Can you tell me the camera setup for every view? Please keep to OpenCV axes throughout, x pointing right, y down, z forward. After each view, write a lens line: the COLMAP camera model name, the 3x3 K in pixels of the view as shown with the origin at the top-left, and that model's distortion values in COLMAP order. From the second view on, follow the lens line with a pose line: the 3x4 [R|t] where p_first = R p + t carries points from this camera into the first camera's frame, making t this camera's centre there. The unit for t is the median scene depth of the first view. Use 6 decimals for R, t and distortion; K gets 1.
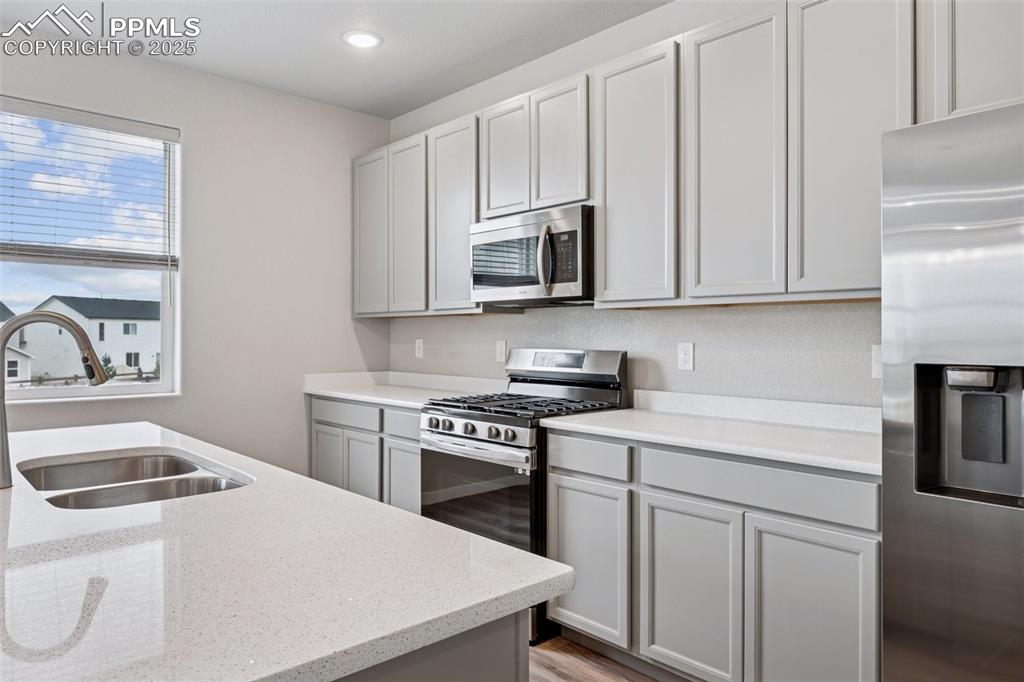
lens RADIAL K [[675.2, 0, 508.3], [0, 675.2, 337.9], [0, 0, 1]] dist [0.007476, 0.000799]
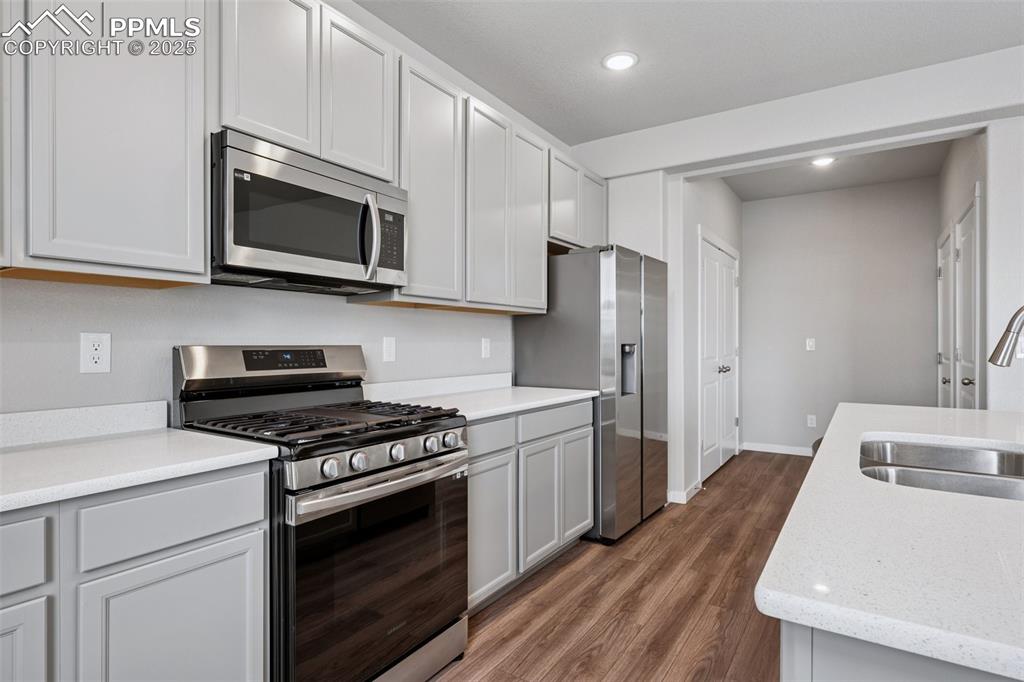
lens RADIAL K [[537.8, 0, 508.7], [0, 537.8, 331.4], [0, 0, 1]] dist [0.000650, -0.002005]
pose [[-0.235114, 0.004197, 0.971959, -0.629365], [-0.007835, 0.999950, -0.006213, 0.004780], [-0.971936, -0.009076, -0.235070, 0.986871]]
